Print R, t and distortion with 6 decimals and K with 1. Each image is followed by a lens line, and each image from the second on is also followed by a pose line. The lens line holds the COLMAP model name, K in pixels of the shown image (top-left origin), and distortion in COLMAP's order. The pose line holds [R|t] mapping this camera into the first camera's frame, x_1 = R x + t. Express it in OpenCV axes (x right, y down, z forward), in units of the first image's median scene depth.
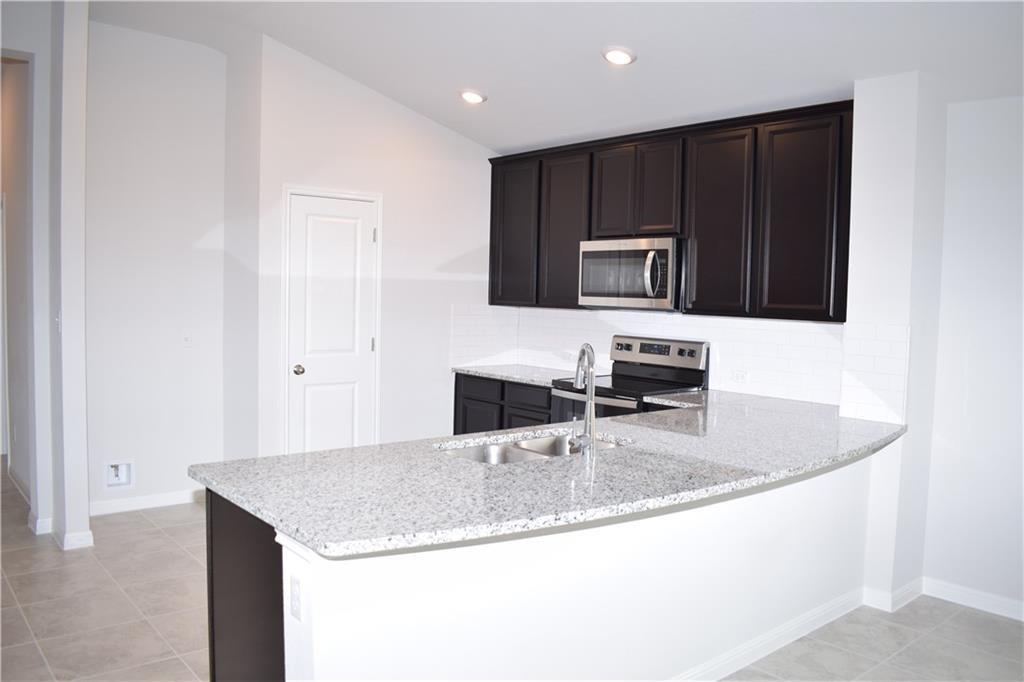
lens RADIAL K [[805.9, 0, 512.0], [0, 805.9, 341.0], [0, 0, 1]] dist [-0.088934, 0.007232]
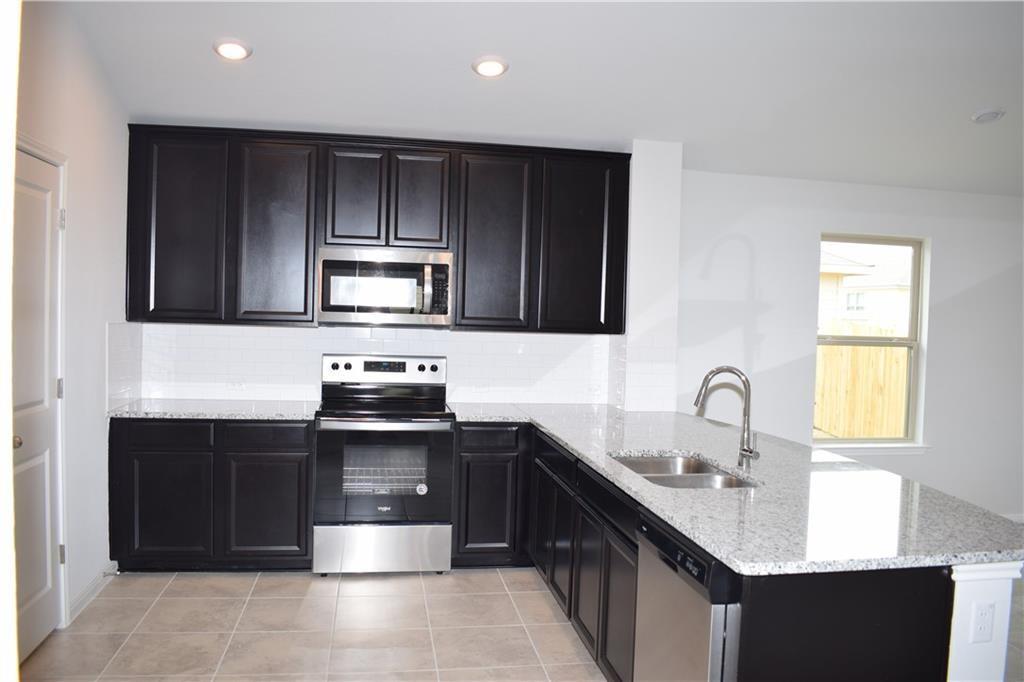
lens RADIAL K [[805.9, 0, 512.0], [0, 805.9, 341.0], [0, 0, 1]] dist [-0.088934, 0.007232]
pose [[0.510520, -0.040347, 0.858919, -0.580316], [0.036536, 0.999014, 0.025211, -0.040046], [-0.859090, 0.018511, 0.511490, 0.402450]]
